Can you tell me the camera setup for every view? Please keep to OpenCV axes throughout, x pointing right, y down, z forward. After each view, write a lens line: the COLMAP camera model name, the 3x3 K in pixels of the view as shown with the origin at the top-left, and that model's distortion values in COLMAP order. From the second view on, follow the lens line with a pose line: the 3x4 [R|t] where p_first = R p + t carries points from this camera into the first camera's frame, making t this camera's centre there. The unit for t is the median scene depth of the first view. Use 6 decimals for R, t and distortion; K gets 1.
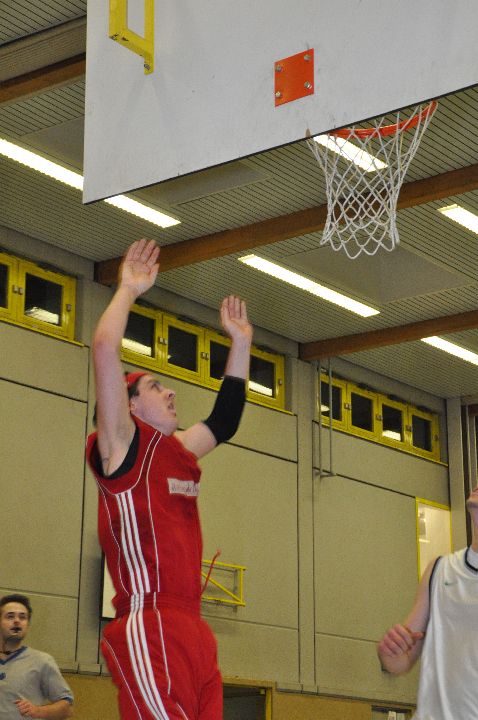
lens RADIAL K [[1565.9, 0, 235.4], [0, 1565.9, 358.0], [0, 0, 1]] dist [0.458454, 0.000000]
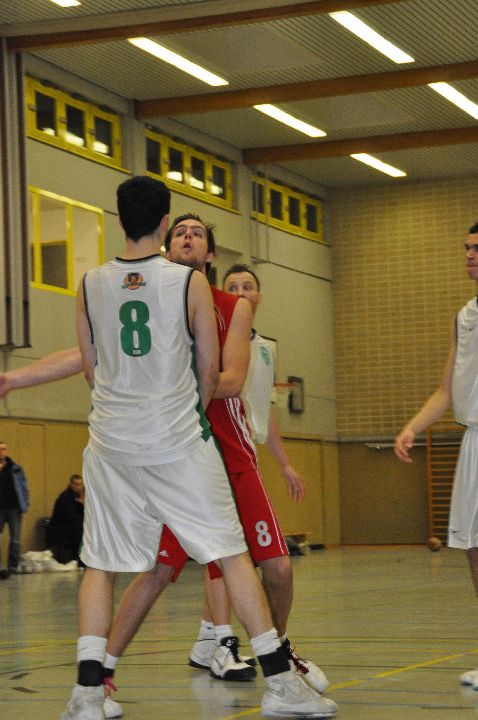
lens RADIAL K [[1984.3, 0, 236.5], [0, 1984.3, 377.1], [0, 0, 1]] dist [0.711970, 0.000000]
pose [[0.966169, -0.010476, 0.257697, -0.346713], [-0.039884, 0.981087, 0.189415, -0.125042], [-0.254808, -0.193285, 0.947478, -0.449728]]
